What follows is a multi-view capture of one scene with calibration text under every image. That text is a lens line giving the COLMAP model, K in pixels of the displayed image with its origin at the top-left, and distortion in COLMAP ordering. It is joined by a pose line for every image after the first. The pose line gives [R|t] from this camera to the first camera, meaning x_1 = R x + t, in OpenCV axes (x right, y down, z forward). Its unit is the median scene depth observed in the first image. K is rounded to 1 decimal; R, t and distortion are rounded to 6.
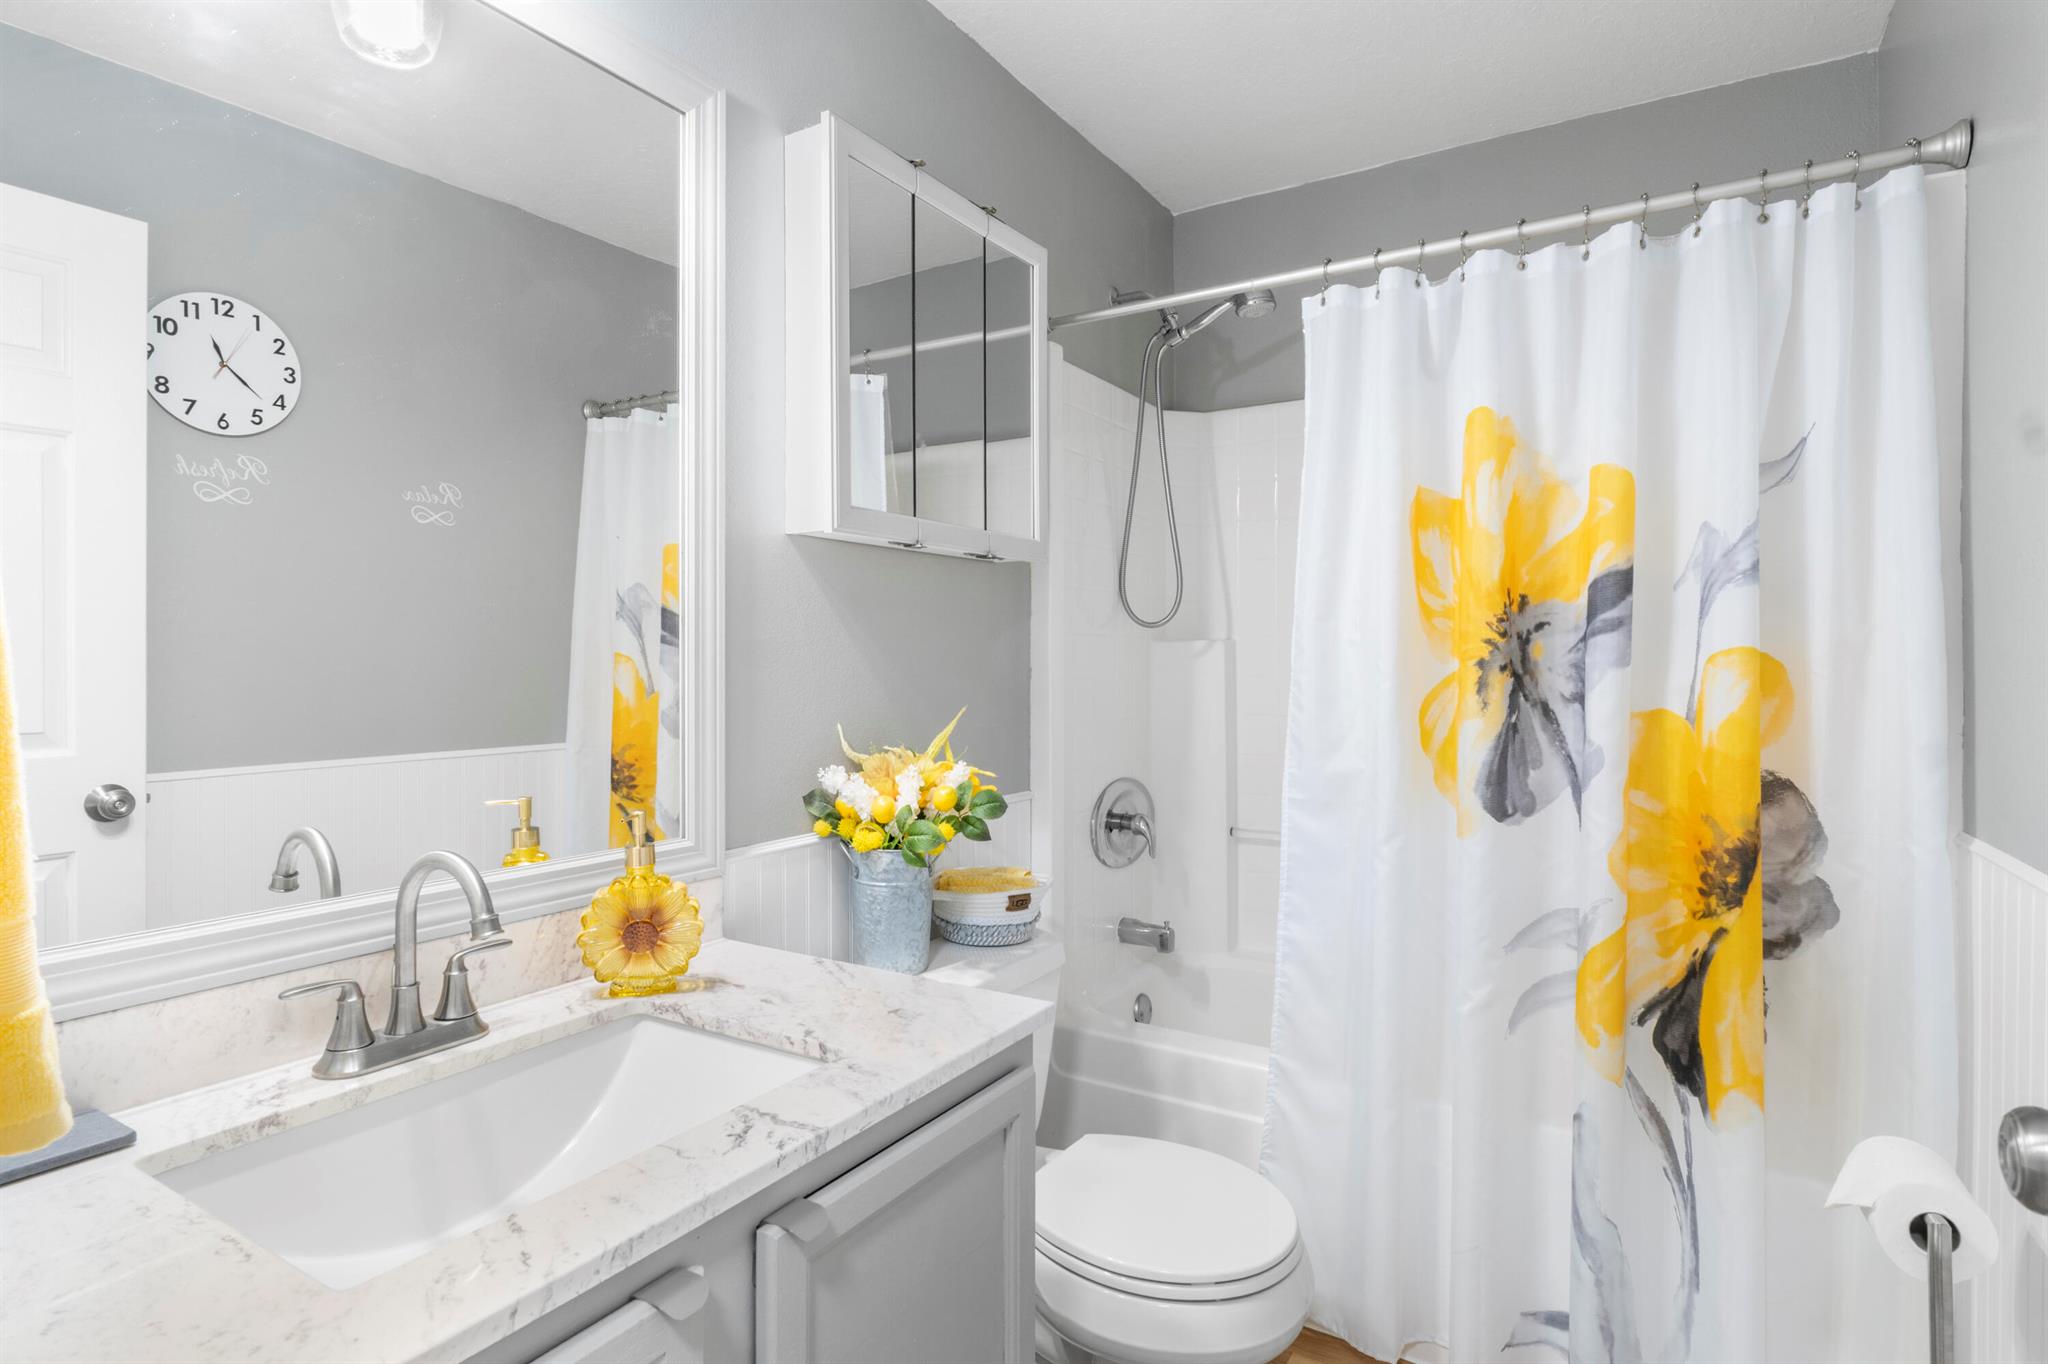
lens RADIAL K [[1044.1, 0, 1022.4], [0, 1044.1, 676.7], [0, 0, 1]] dist [-0.005648, 0.001496]
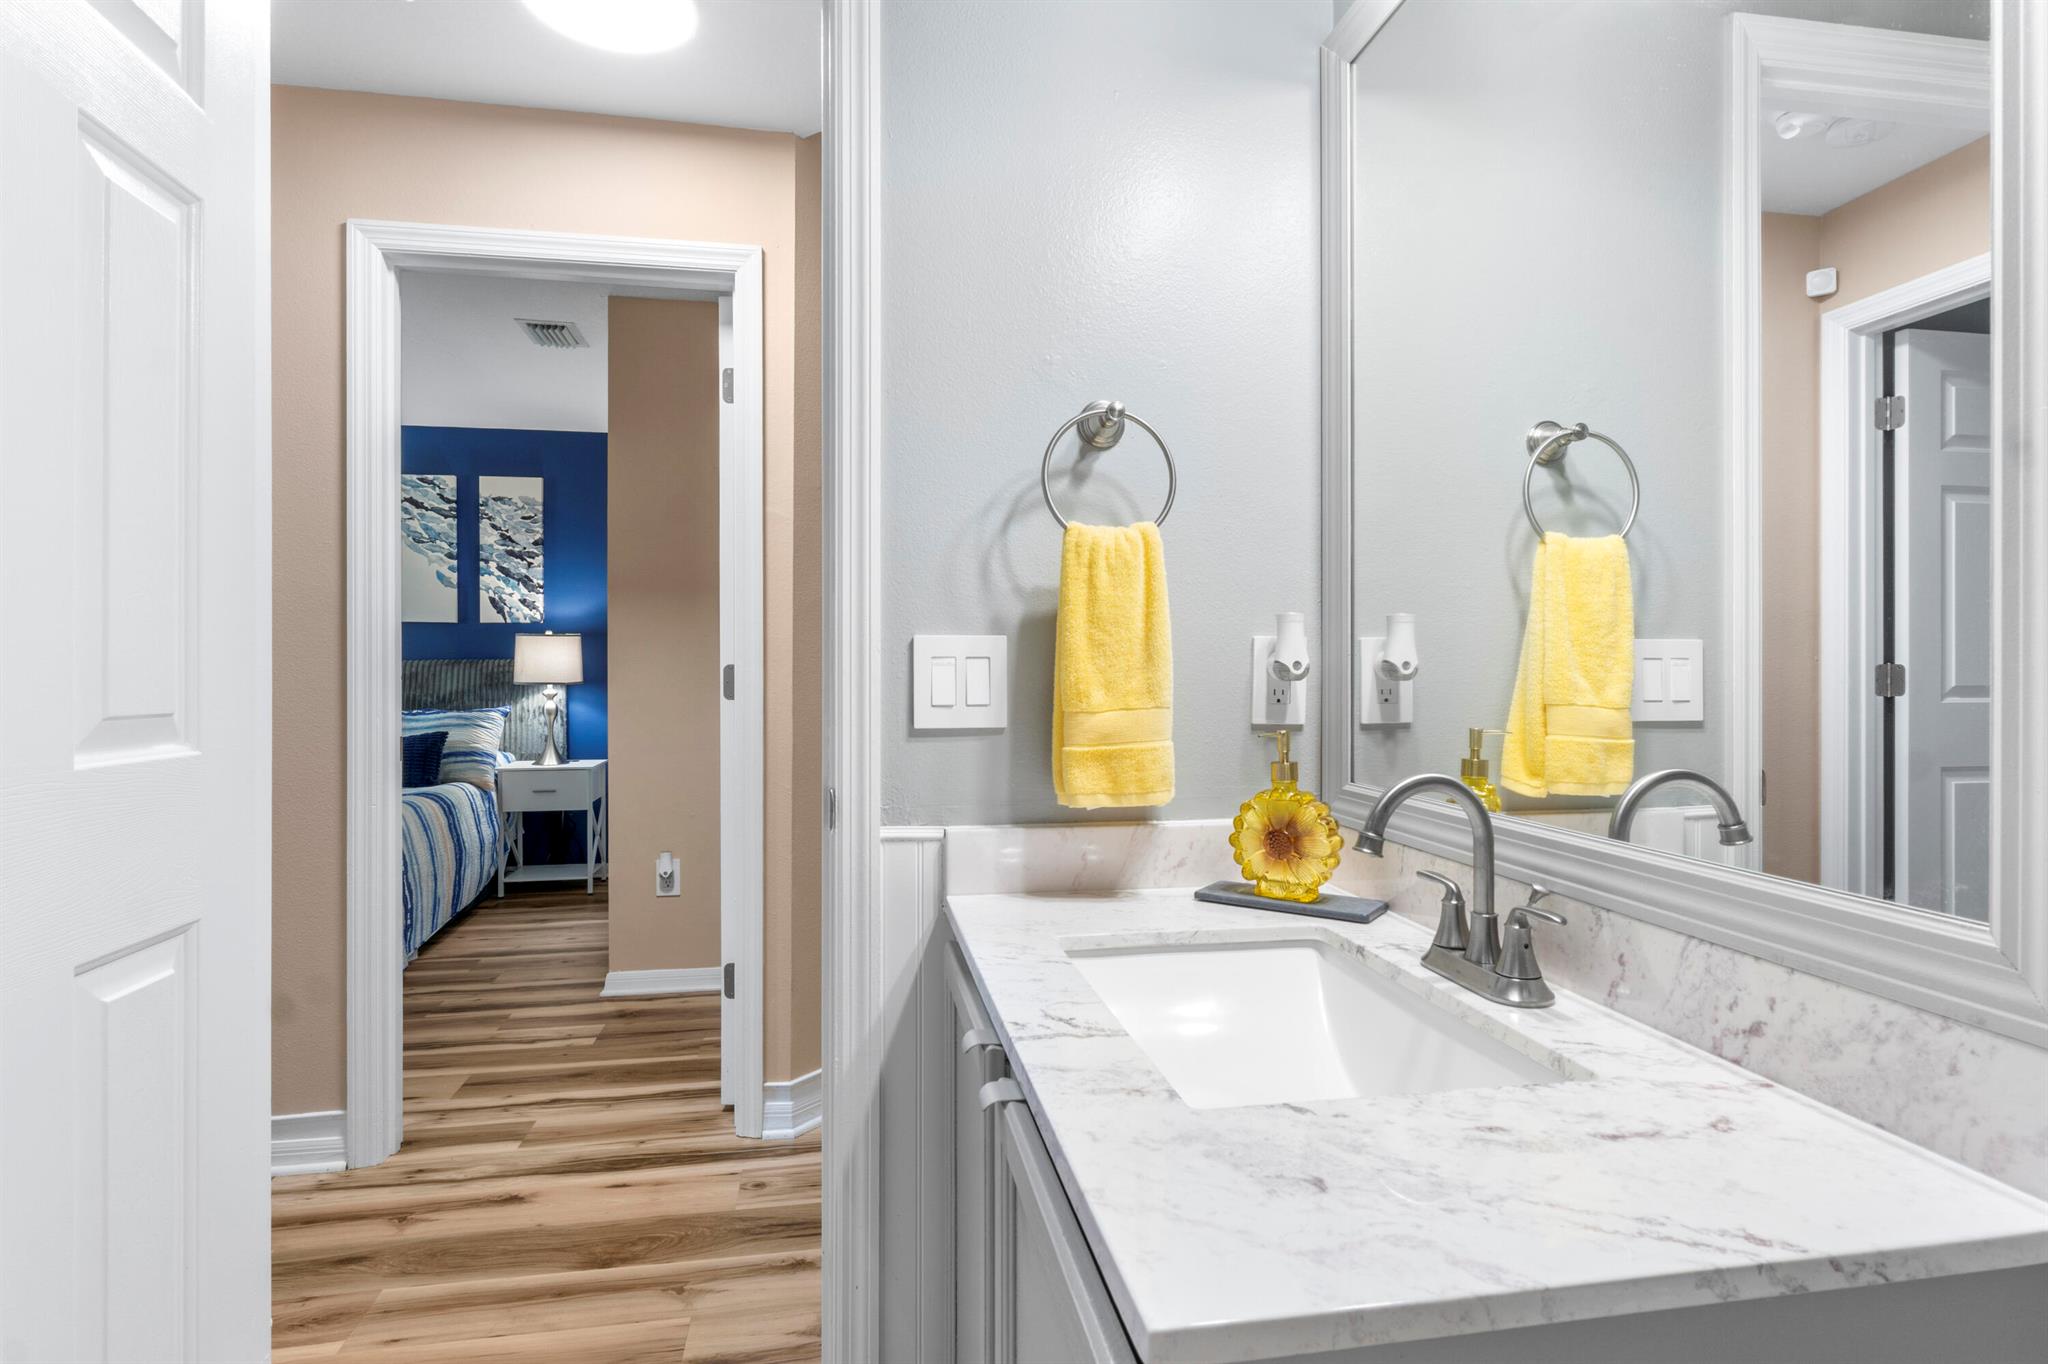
lens RADIAL K [[1044.1, 0, 1019.8], [0, 1044.1, 668.2], [0, 0, 1]] dist [-0.005648, 0.001496]
pose [[-0.747381, 0.010562, -0.664312, 0.408949], [0.003825, 0.999925, 0.011594, 0.051444], [0.664385, 0.006124, -0.747365, 1.510776]]
